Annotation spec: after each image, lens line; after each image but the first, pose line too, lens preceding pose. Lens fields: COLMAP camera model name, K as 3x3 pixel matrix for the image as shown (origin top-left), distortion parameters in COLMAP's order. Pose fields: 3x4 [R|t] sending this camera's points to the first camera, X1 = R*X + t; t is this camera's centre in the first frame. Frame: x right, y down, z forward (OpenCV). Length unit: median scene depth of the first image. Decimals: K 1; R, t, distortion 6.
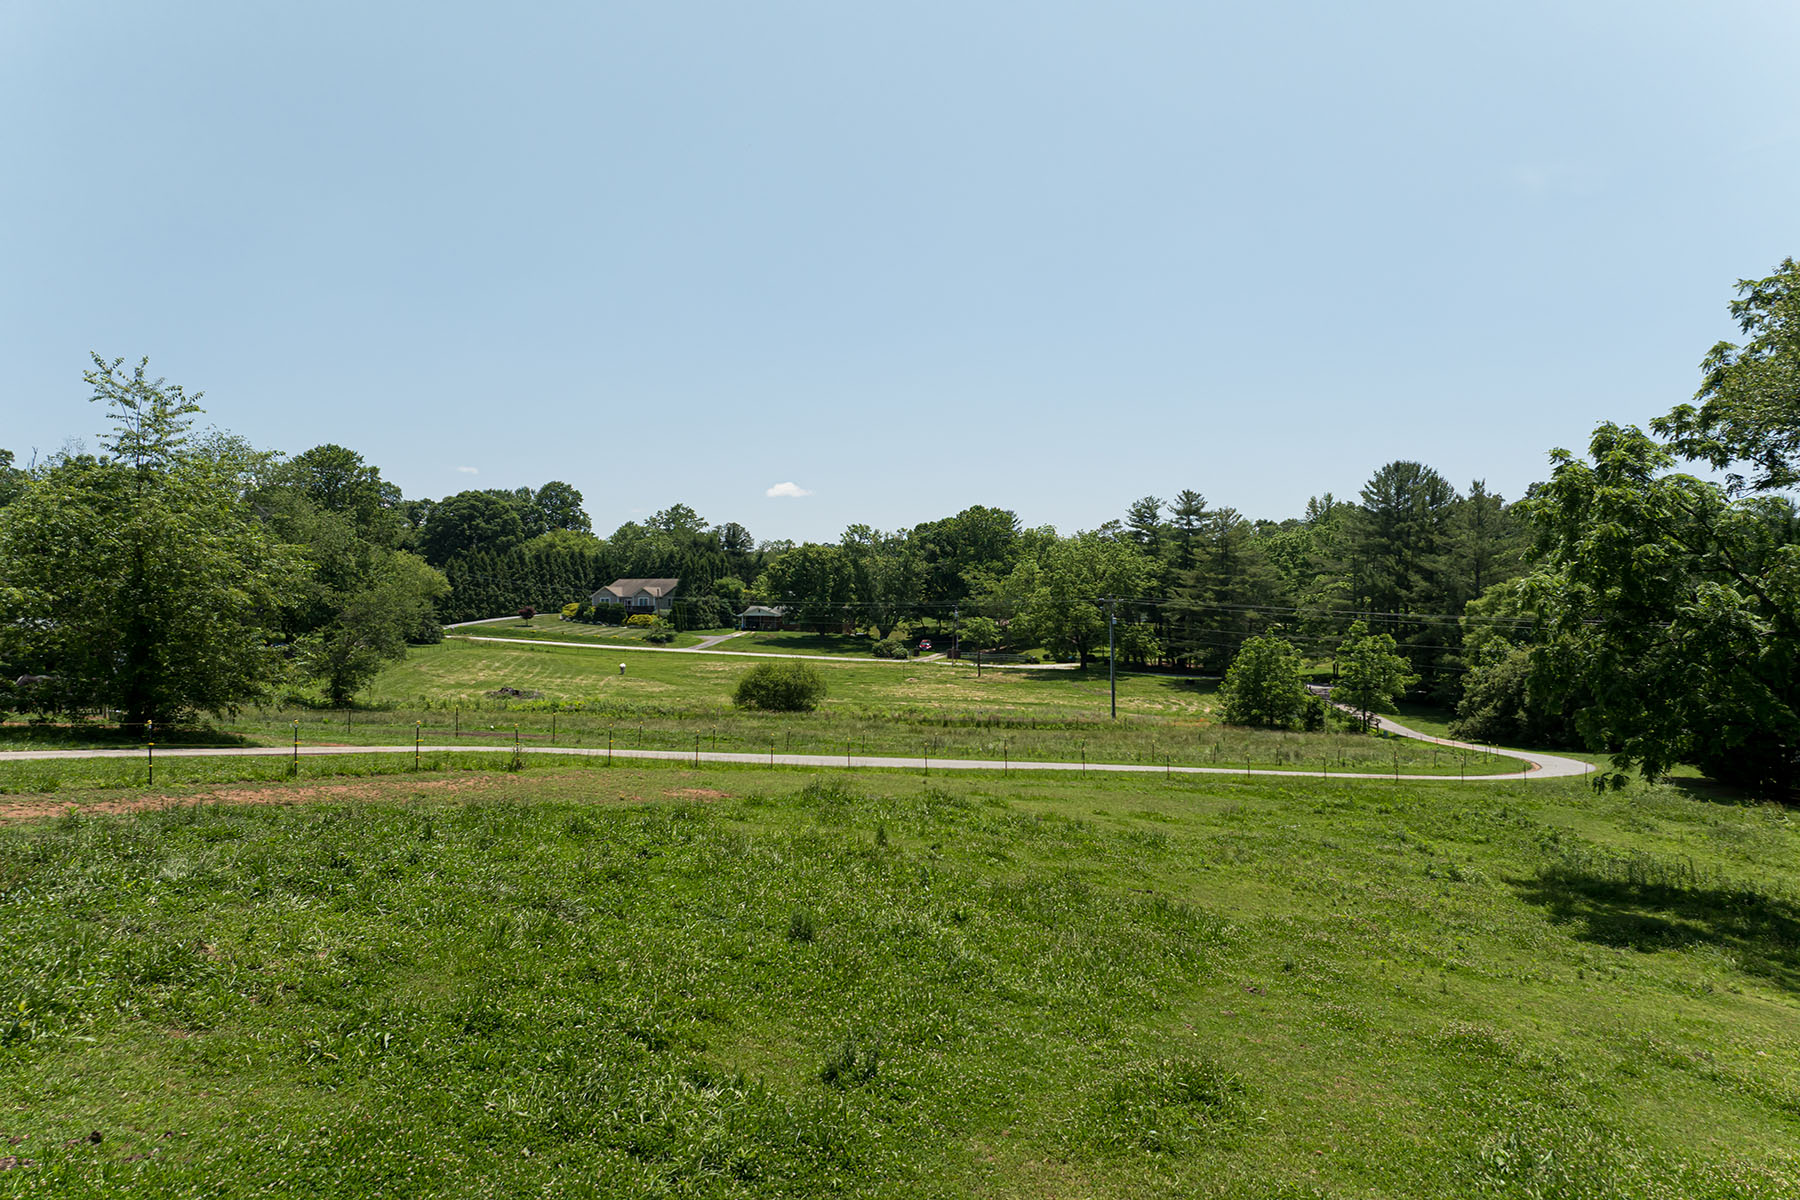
lens RADIAL K [[1311.6, 0, 880.8], [0, 1311.6, 580.8], [0, 0, 1]] dist [-0.042771, -0.000618]
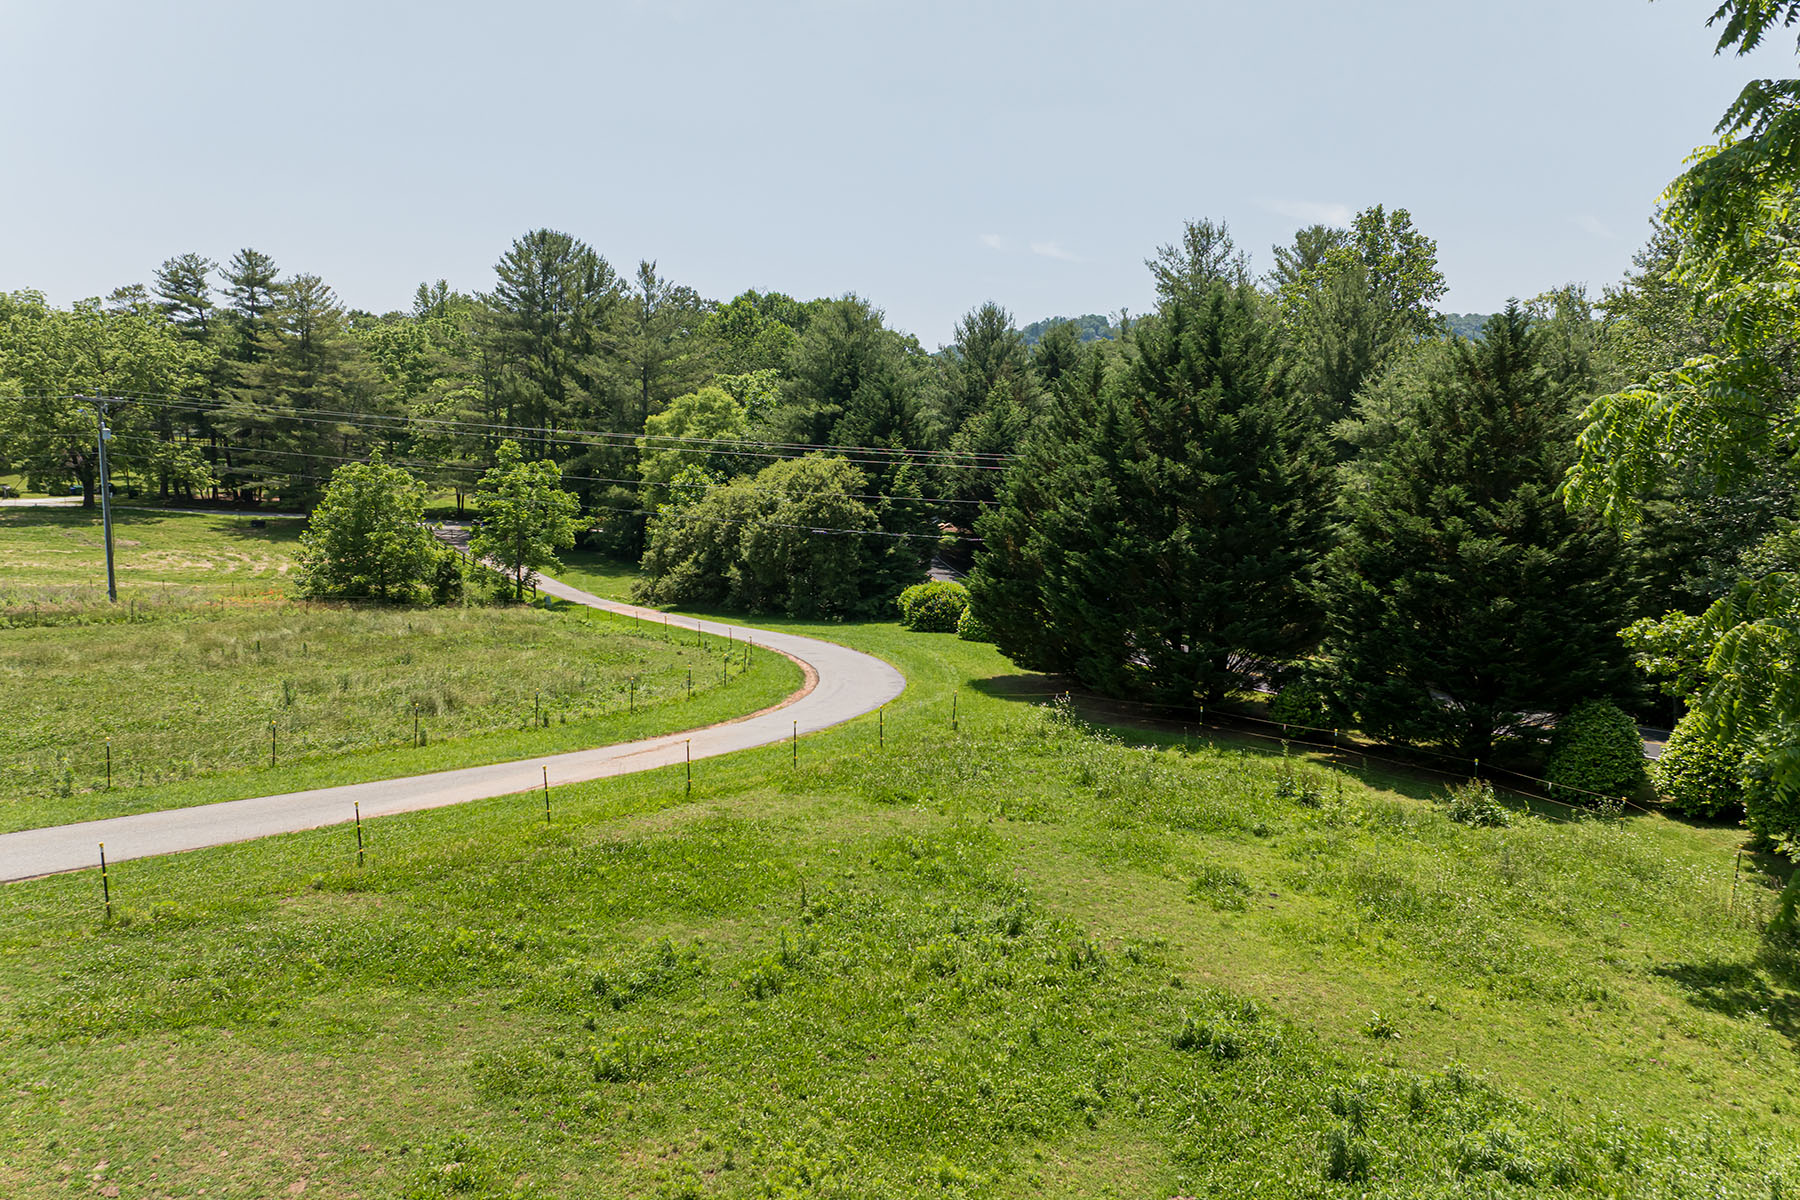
lens RADIAL K [[1311.6, 0, 912.9], [0, 1311.6, 620.2], [0, 0, 1]] dist [-0.042771, -0.000618]
pose [[0.774129, -0.066773, 0.629497, 0.073193], [-0.039778, 0.987325, 0.153647, 0.008182], [-0.631777, -0.143983, 0.761660, 0.263304]]
